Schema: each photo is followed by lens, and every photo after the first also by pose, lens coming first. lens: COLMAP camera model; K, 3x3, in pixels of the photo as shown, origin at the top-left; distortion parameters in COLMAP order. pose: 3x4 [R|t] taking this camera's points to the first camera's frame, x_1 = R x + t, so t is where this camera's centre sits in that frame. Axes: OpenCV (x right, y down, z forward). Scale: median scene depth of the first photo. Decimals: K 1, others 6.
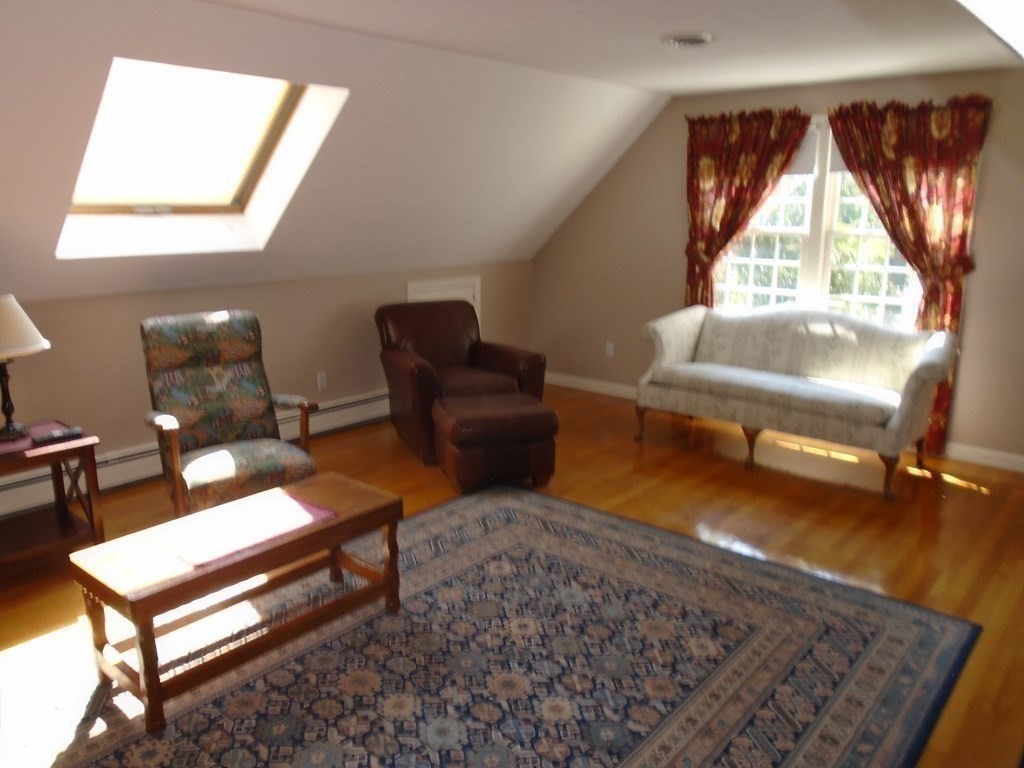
lens RADIAL K [[792.4, 0, 512.0], [0, 792.4, 384.0], [0, 0, 1]] dist [-0.005112, 0.000486]
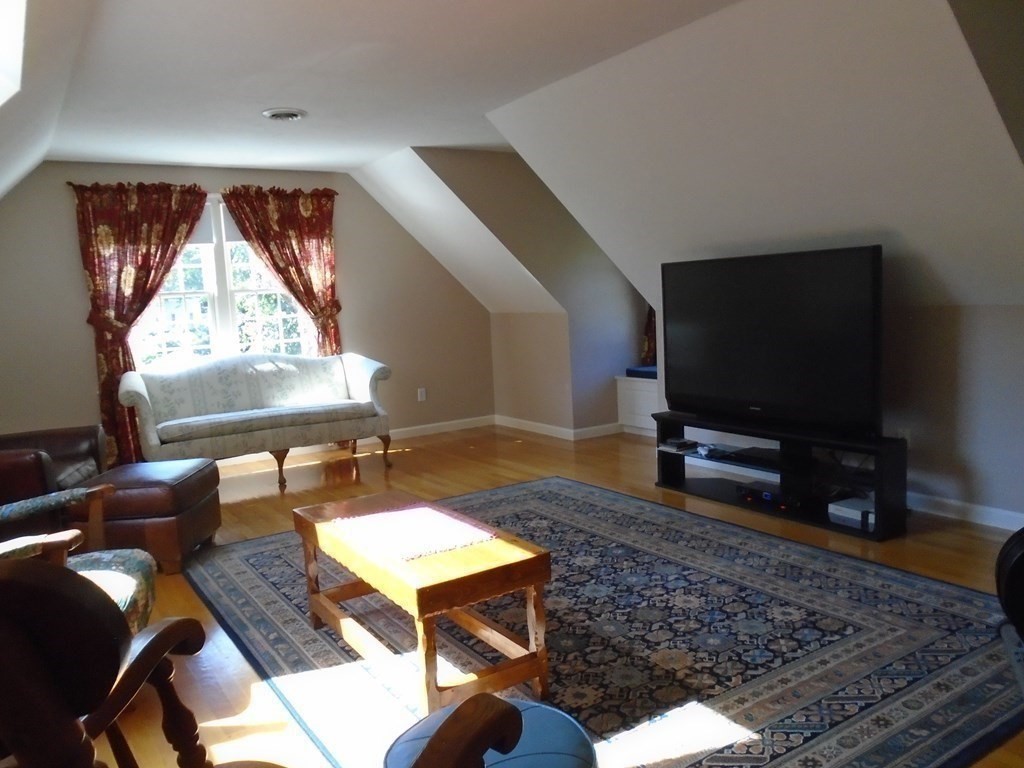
lens RADIAL K [[792.4, 0, 512.0], [0, 792.4, 384.0], [0, 0, 1]] dist [-0.005112, 0.000486]
pose [[0.282562, -0.125626, 0.950987, -0.653655], [0.268090, 0.962224, 0.047454, -0.001668], [-0.921025, 0.241542, 0.305567, 0.301258]]
